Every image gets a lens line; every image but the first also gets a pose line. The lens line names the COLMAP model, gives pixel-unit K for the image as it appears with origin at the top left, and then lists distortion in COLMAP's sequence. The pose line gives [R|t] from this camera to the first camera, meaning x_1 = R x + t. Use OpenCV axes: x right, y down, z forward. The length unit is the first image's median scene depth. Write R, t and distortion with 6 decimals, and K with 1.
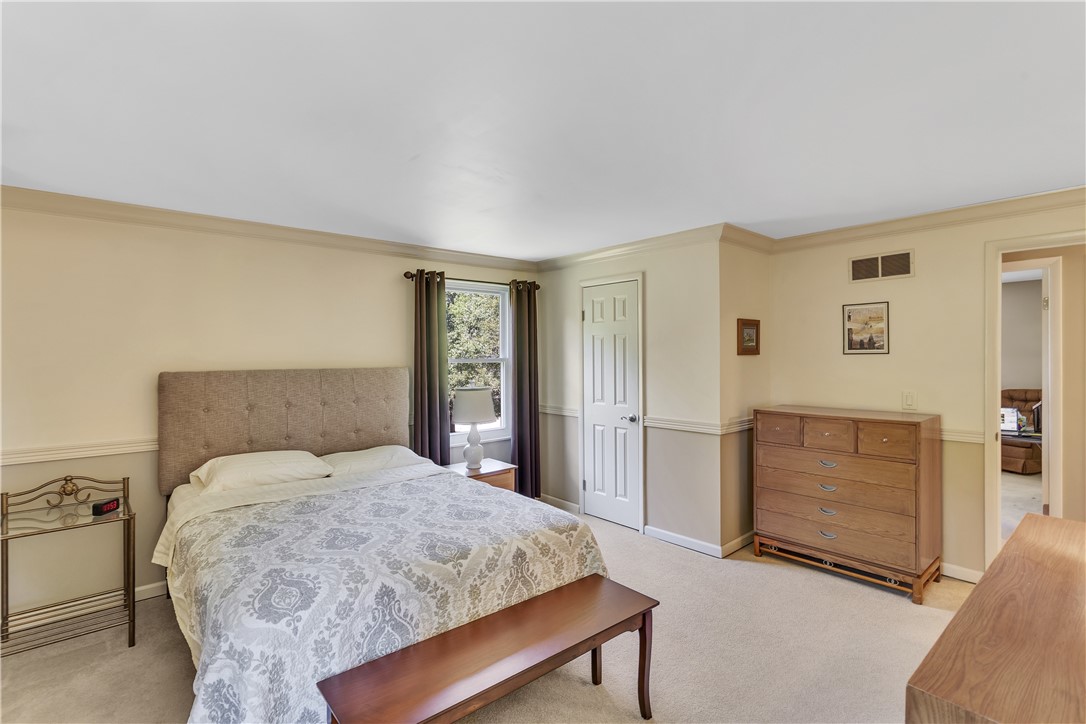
lens RADIAL K [[514.2, 0, 539.2], [0, 514.2, 356.2], [0, 0, 1]] dist [-0.004875, 0.001034]
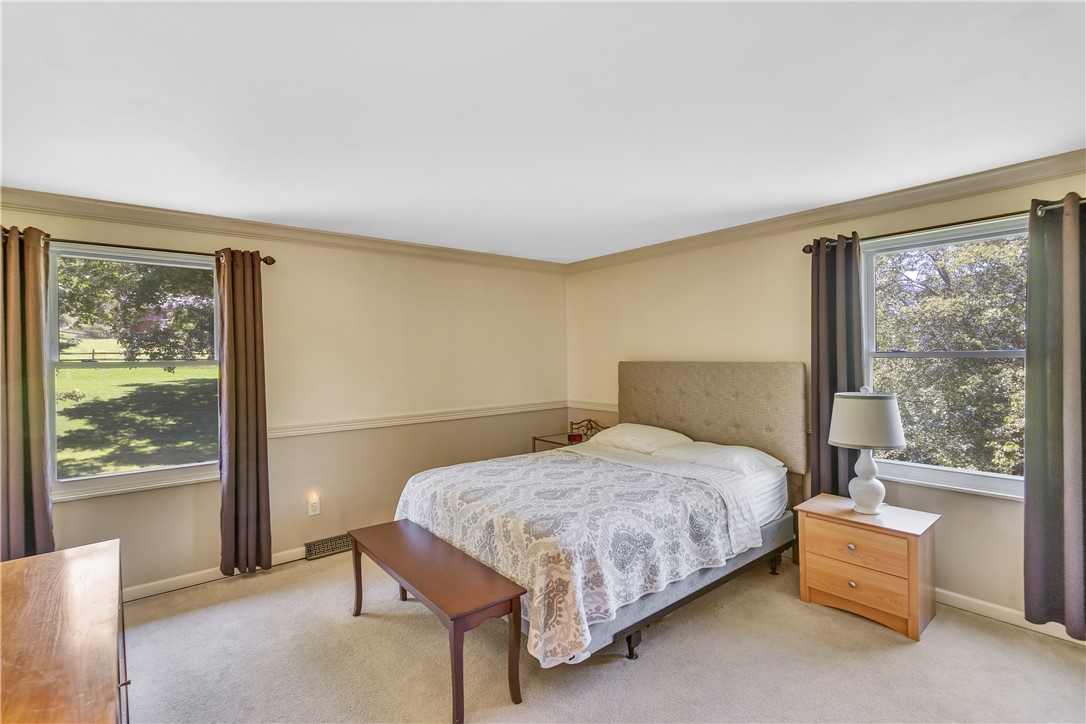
lens RADIAL K [[514.2, 0, 539.4], [0, 514.2, 360.9], [0, 0, 1]] dist [-0.004875, 0.001034]
pose [[-0.032288, 0.018724, -0.999303, 0.770273], [0.010791, 0.999773, 0.018384, -0.000659], [0.999420, -0.010190, -0.032482, 0.803762]]
